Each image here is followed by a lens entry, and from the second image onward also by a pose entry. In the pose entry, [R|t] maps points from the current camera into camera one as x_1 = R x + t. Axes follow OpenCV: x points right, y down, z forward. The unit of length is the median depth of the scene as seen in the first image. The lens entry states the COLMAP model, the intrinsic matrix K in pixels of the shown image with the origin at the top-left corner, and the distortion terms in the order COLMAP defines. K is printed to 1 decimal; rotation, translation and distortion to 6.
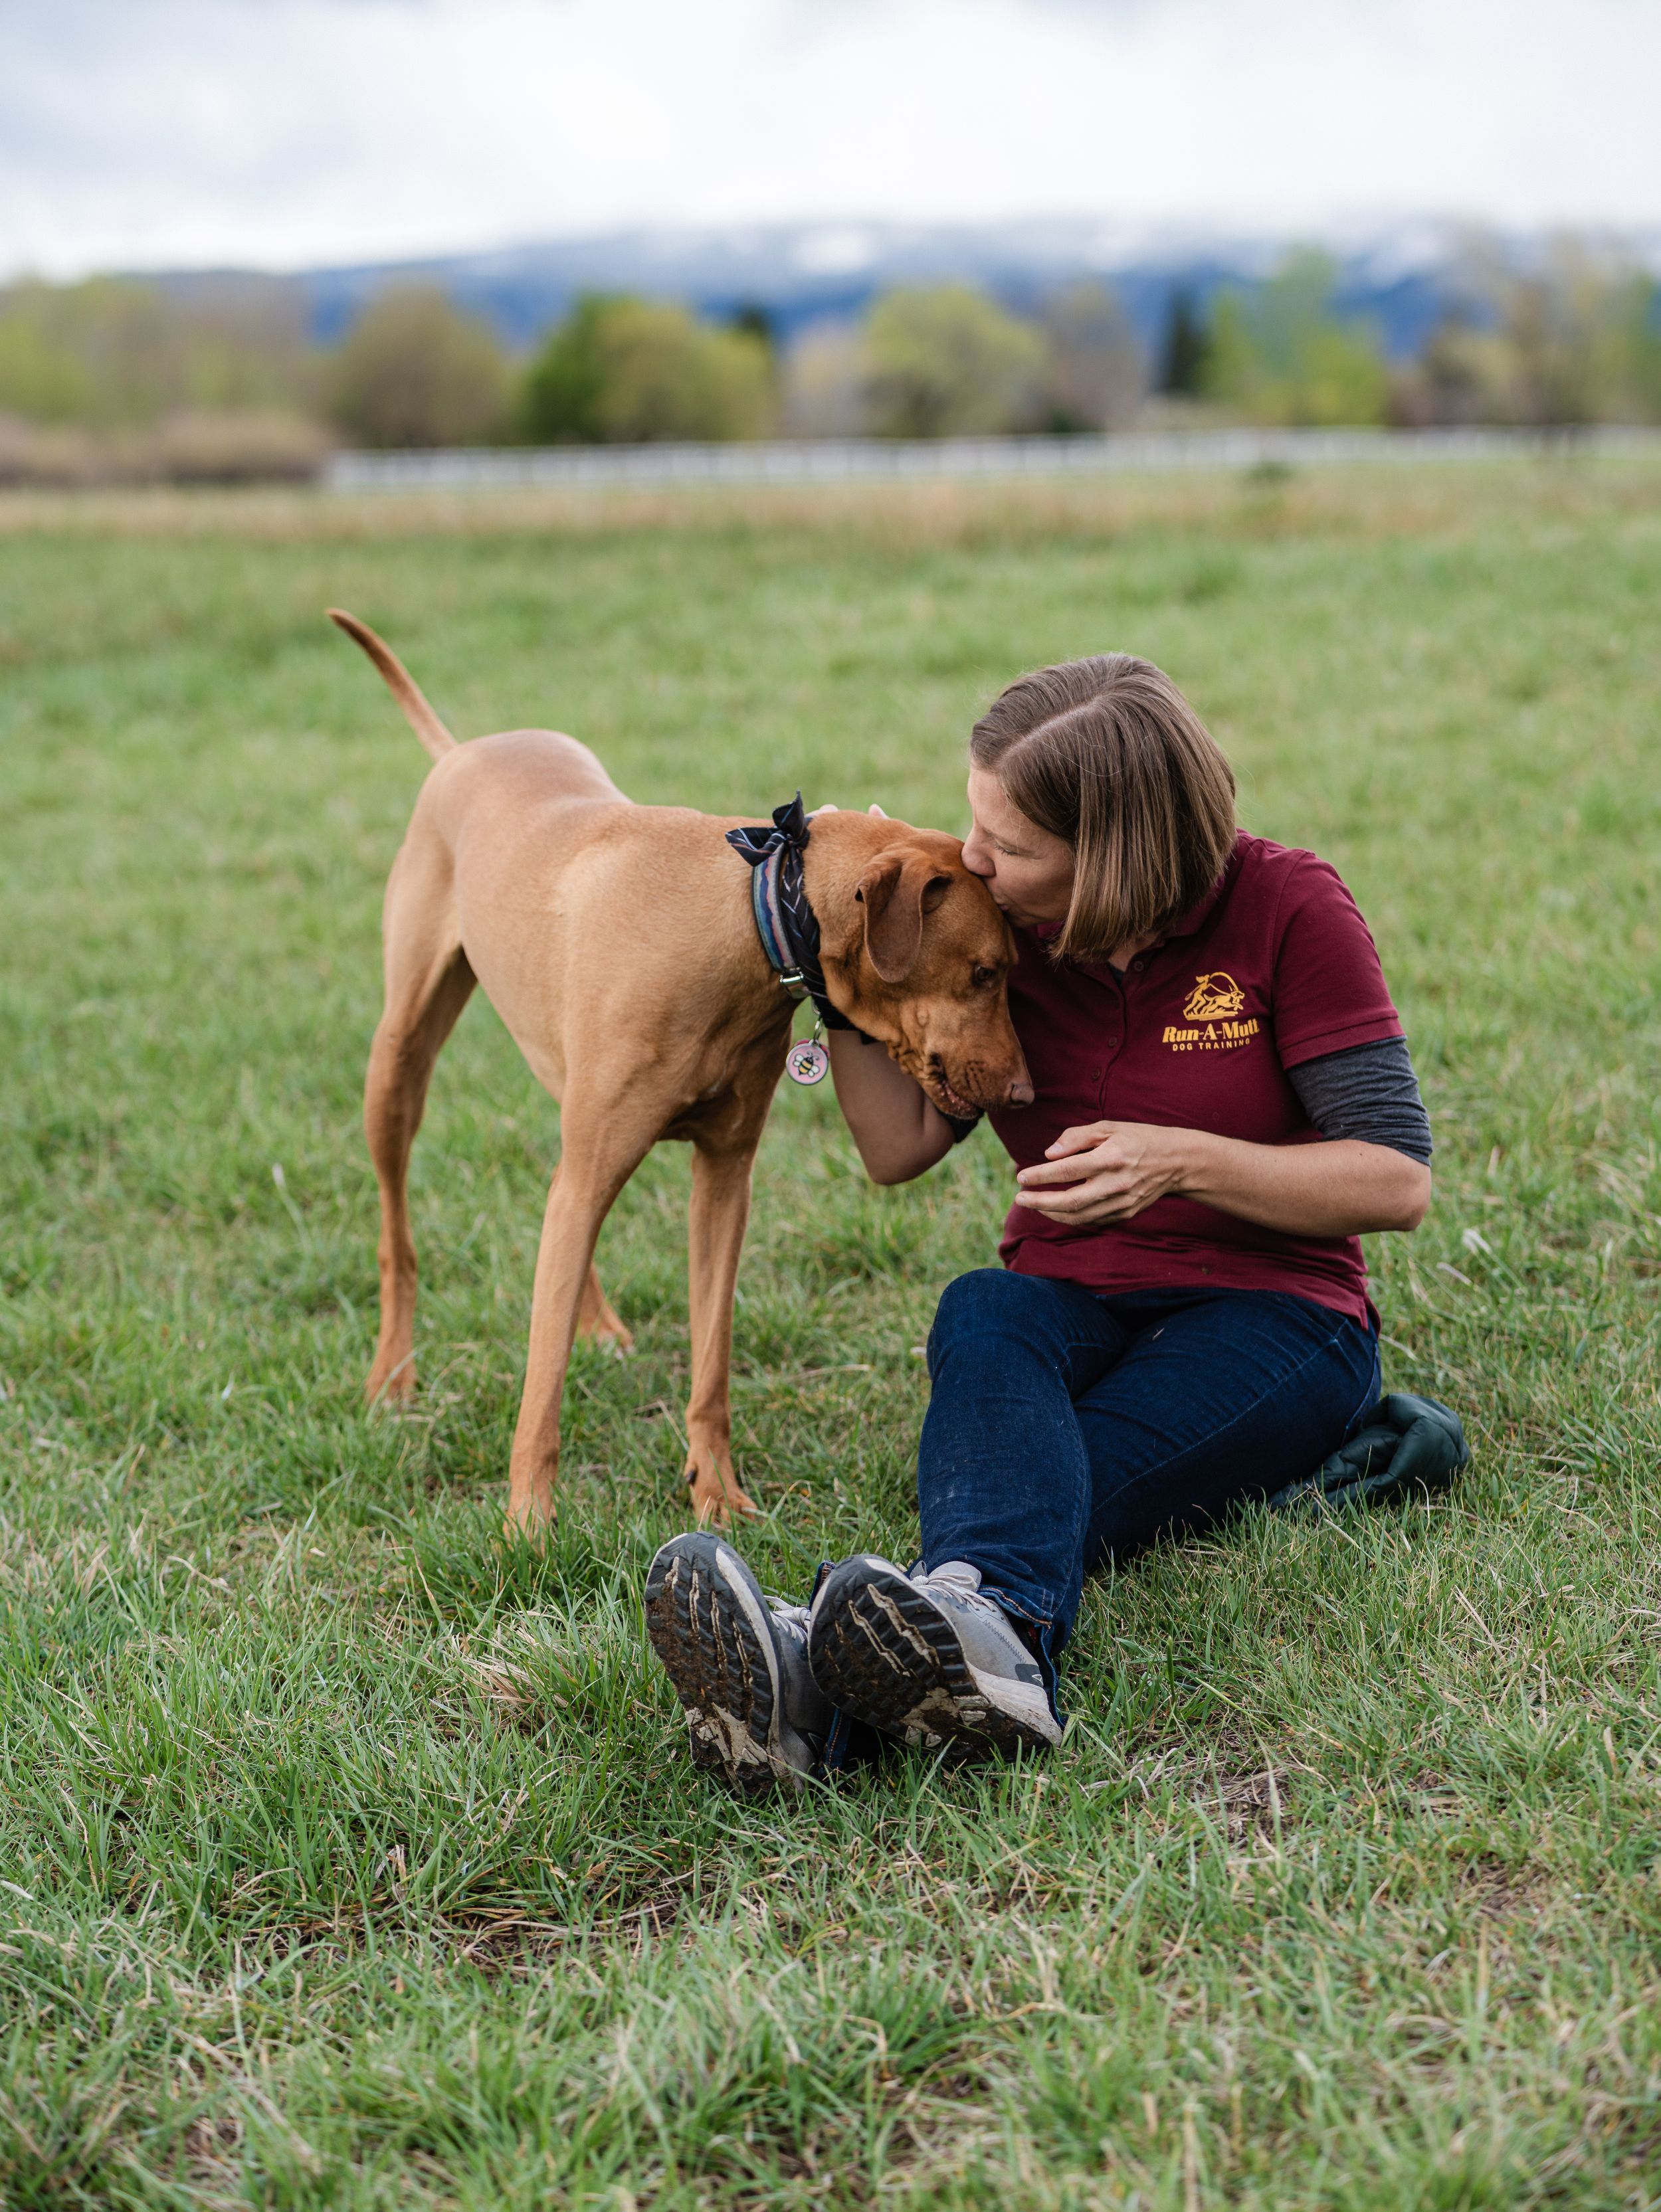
lens RADIAL K [[5490.2, 0, 830.5], [0, 5490.2, 1106.0], [0, 0, 1]] dist [0.115250, -0.910599]
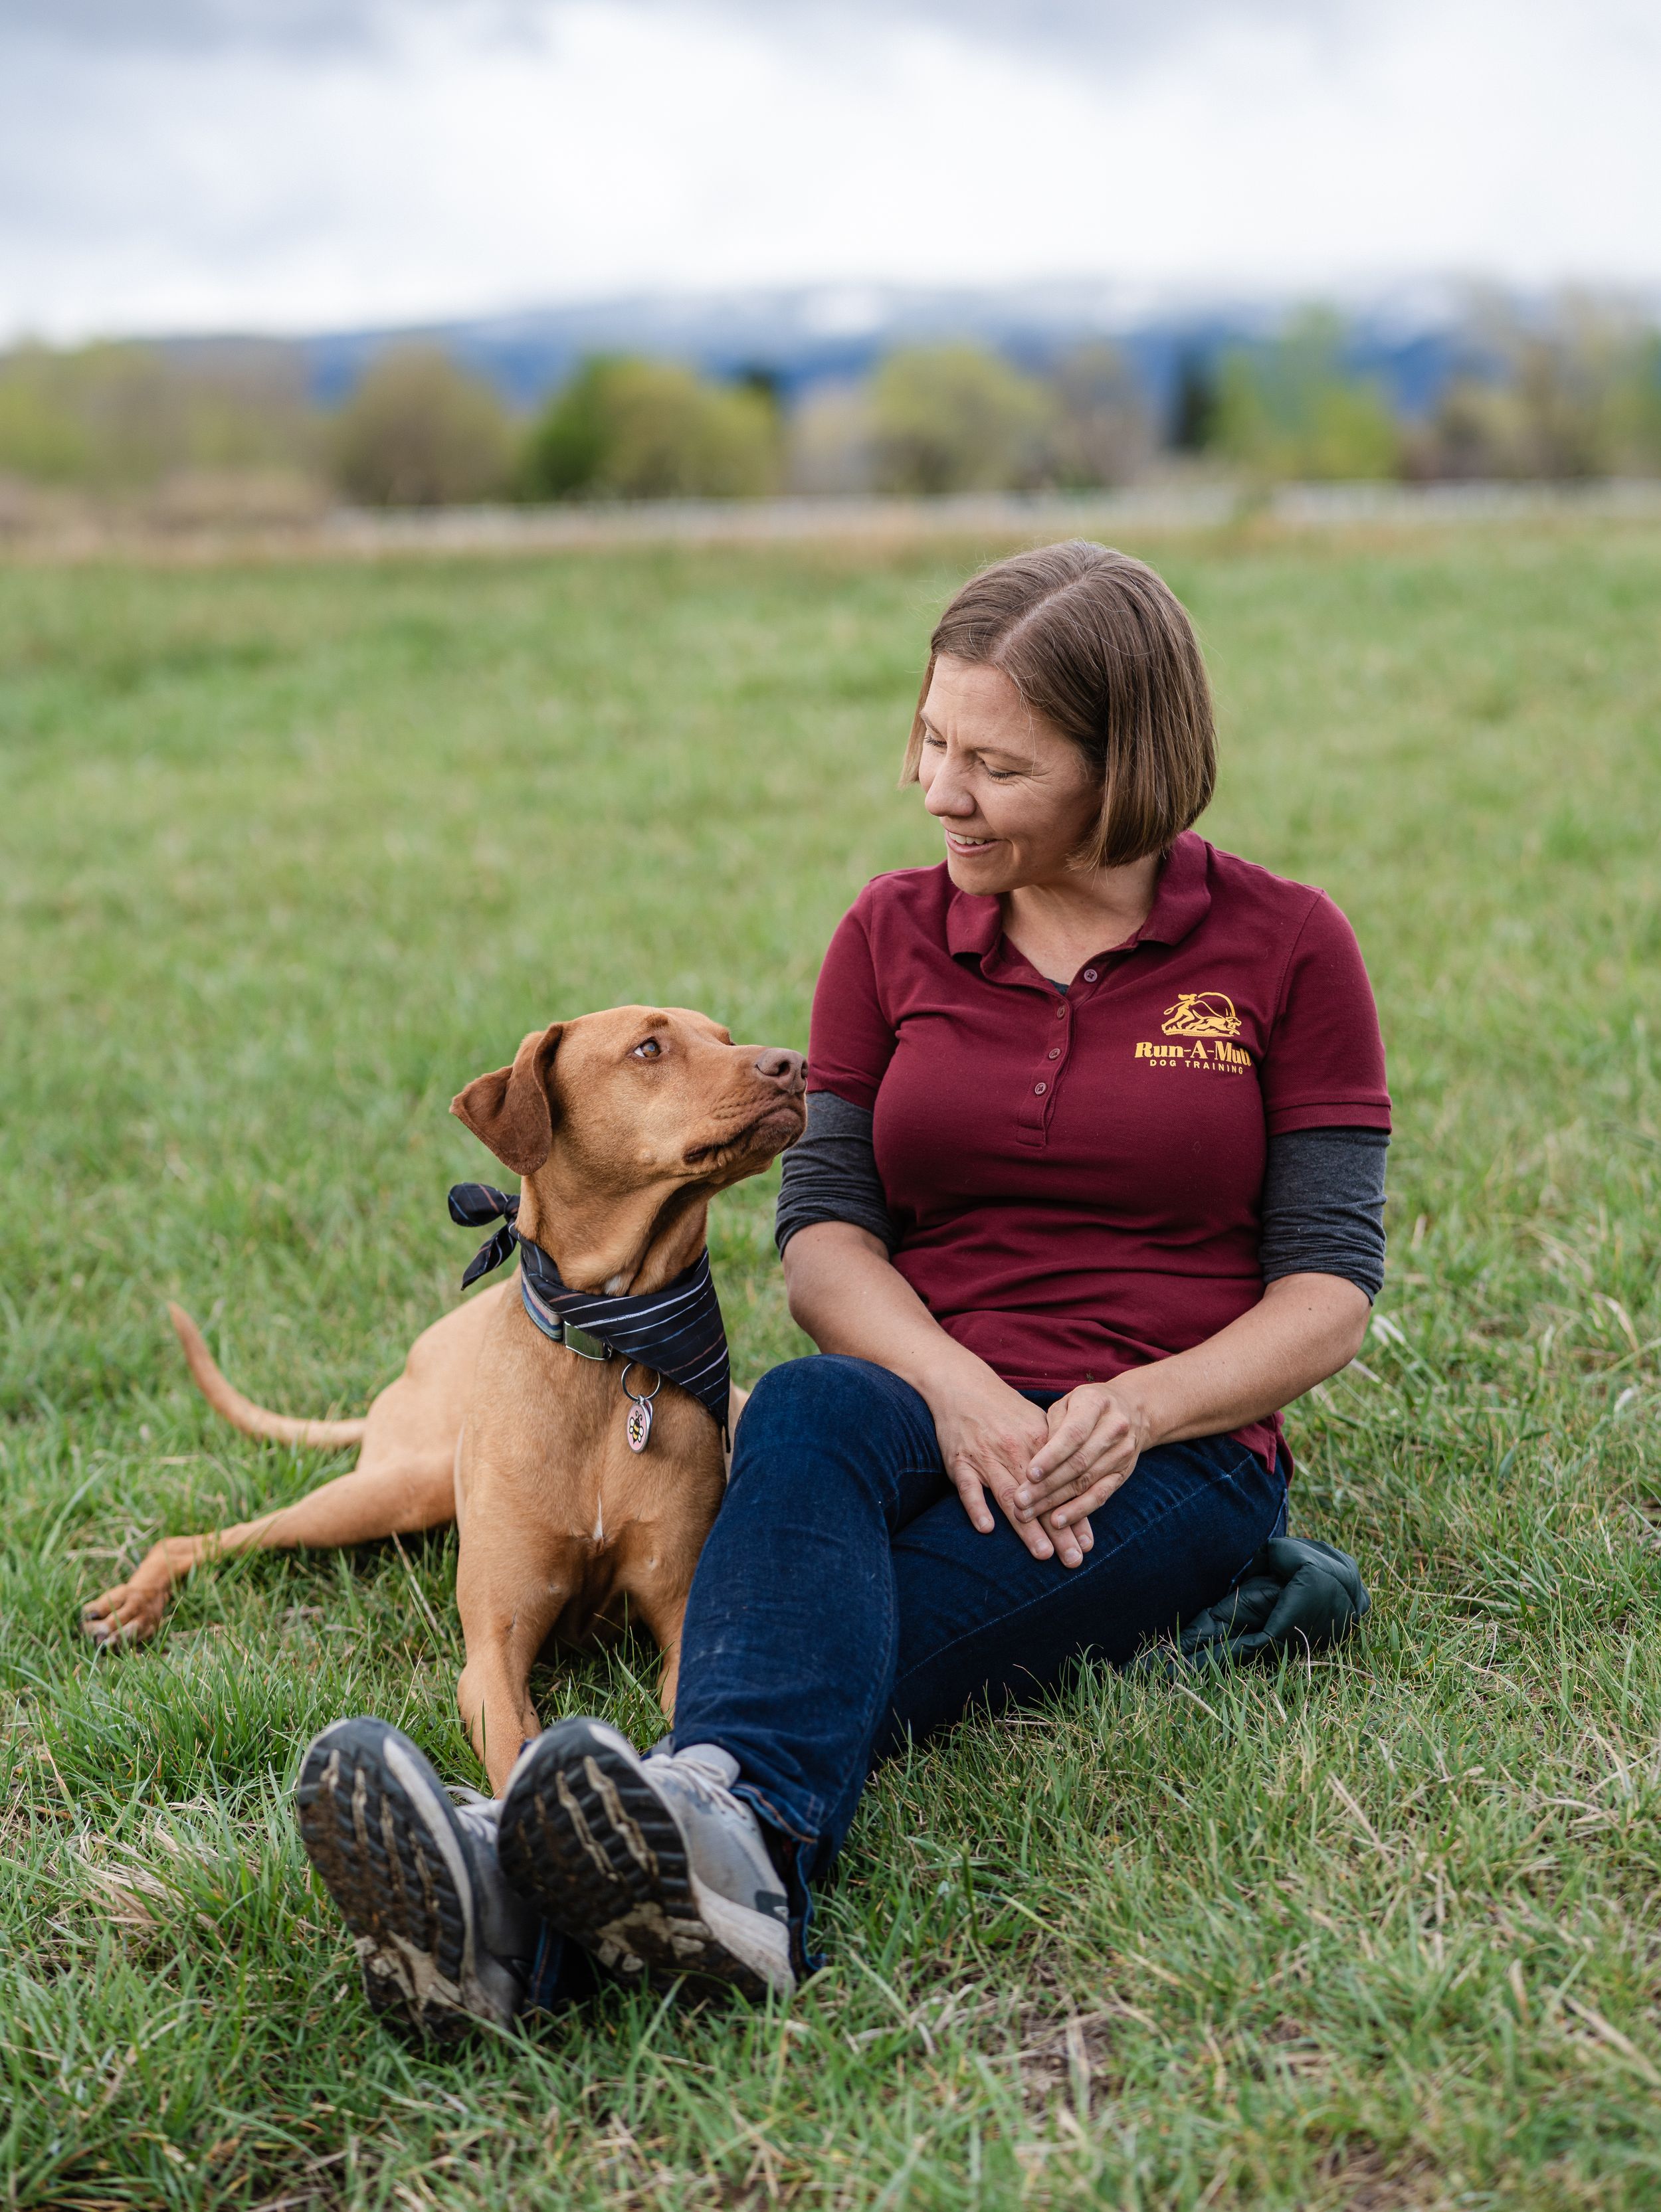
lens RADIAL K [[5490.2, 0, 830.5], [0, 5490.2, 1106.0], [0, 0, 1]] dist [0.115250, -0.910599]
pose [[0.999987, -0.003867, -0.003384, 0.039964], [0.003828, 0.999927, -0.011485, -0.000088], [0.003428, 0.011472, 0.999928, 0.183901]]
